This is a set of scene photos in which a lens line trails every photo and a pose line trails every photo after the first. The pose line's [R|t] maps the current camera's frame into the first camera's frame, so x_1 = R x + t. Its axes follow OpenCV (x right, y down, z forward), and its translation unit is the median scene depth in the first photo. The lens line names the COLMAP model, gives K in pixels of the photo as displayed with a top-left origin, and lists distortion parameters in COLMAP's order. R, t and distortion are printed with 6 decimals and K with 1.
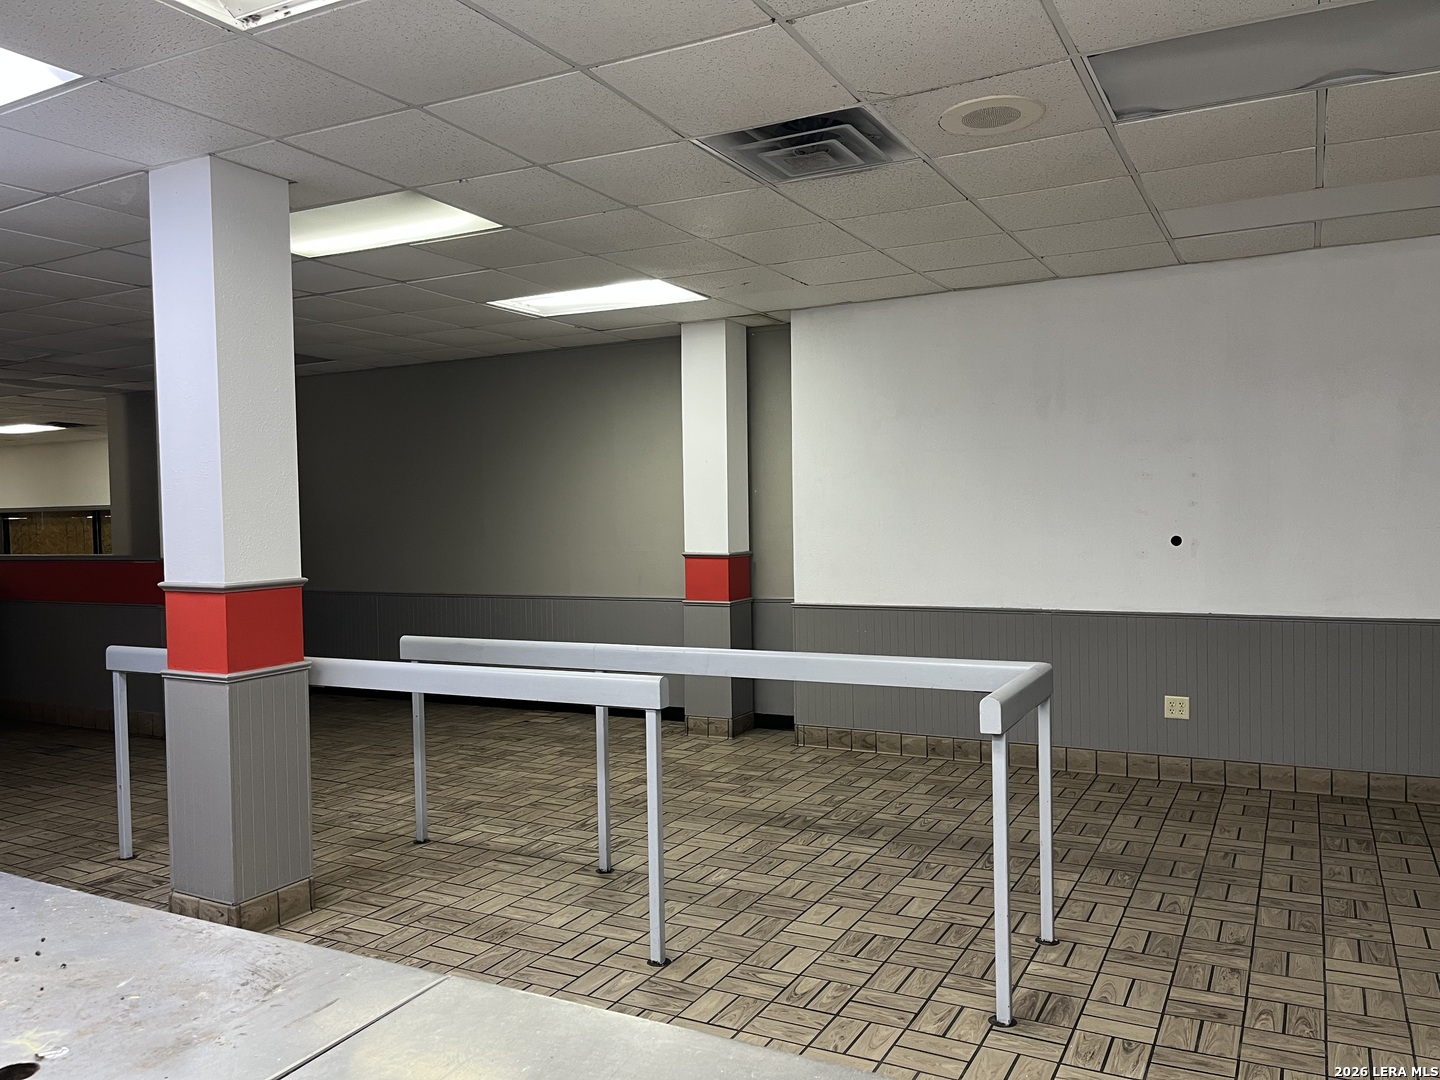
lens RADIAL K [[1097.2, 0, 723.9], [0, 1097.2, 538.2], [0, 0, 1]] dist [0.046139, -0.073992]
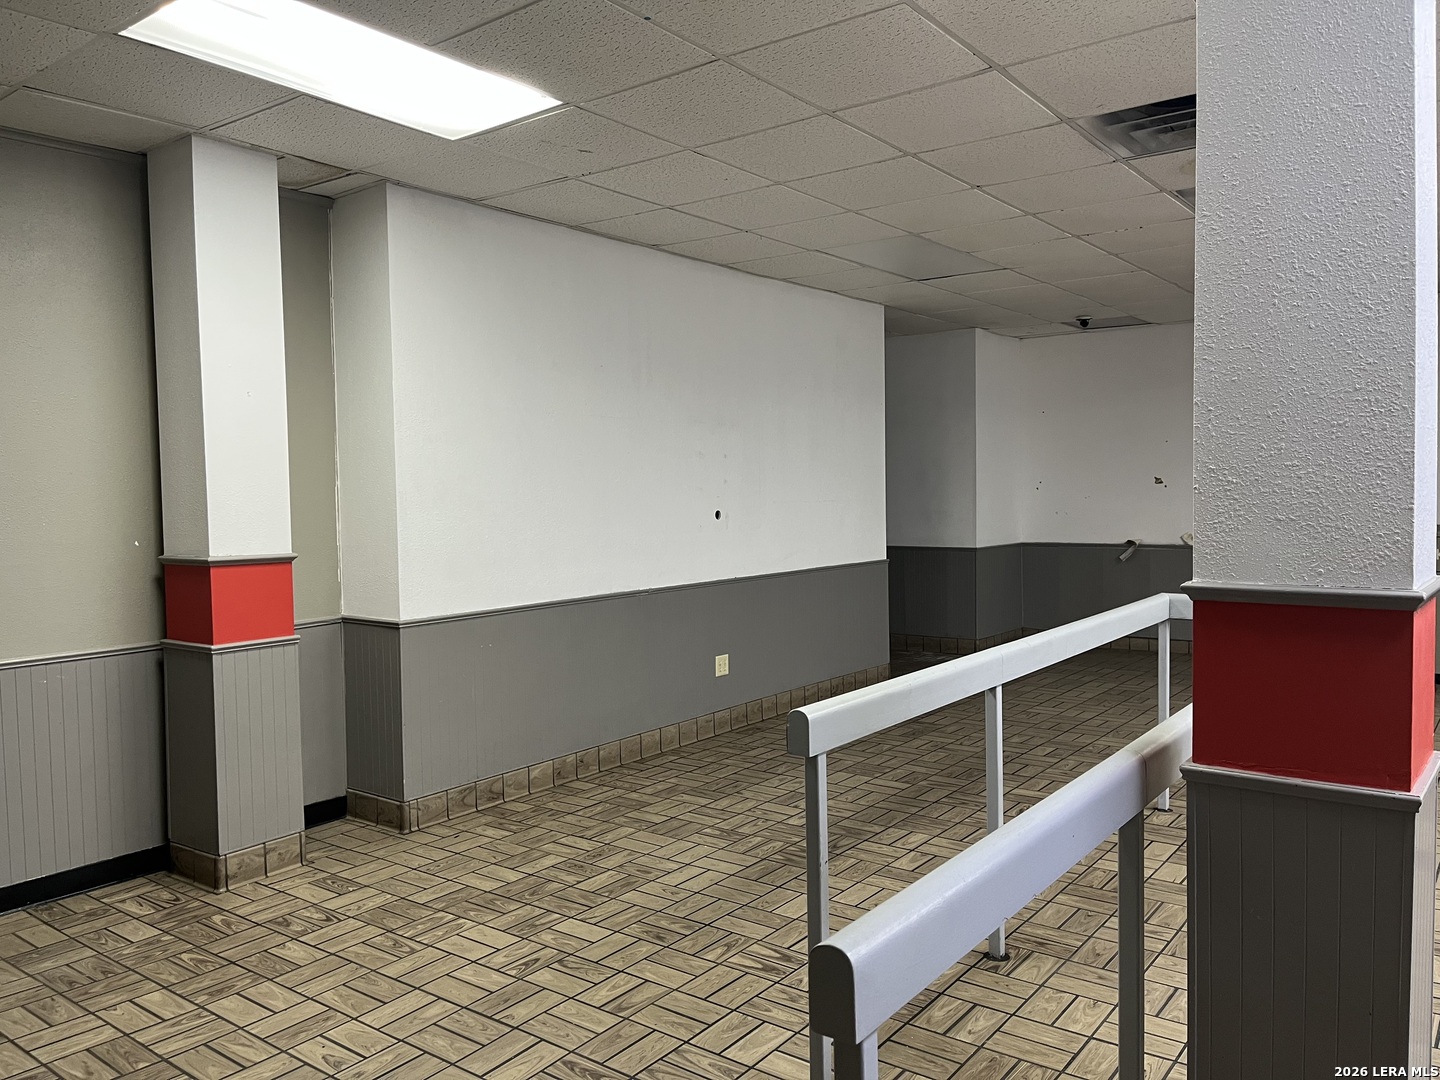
lens RADIAL K [[1097.2, 0, 713.4], [0, 1097.2, 531.4], [0, 0, 1]] dist [0.046139, -0.073992]
pose [[0.159835, -0.023286, 0.986869, -0.967797], [0.037326, 0.999149, 0.017530, -0.000752], [-0.986438, 0.034034, 0.160568, 1.196450]]
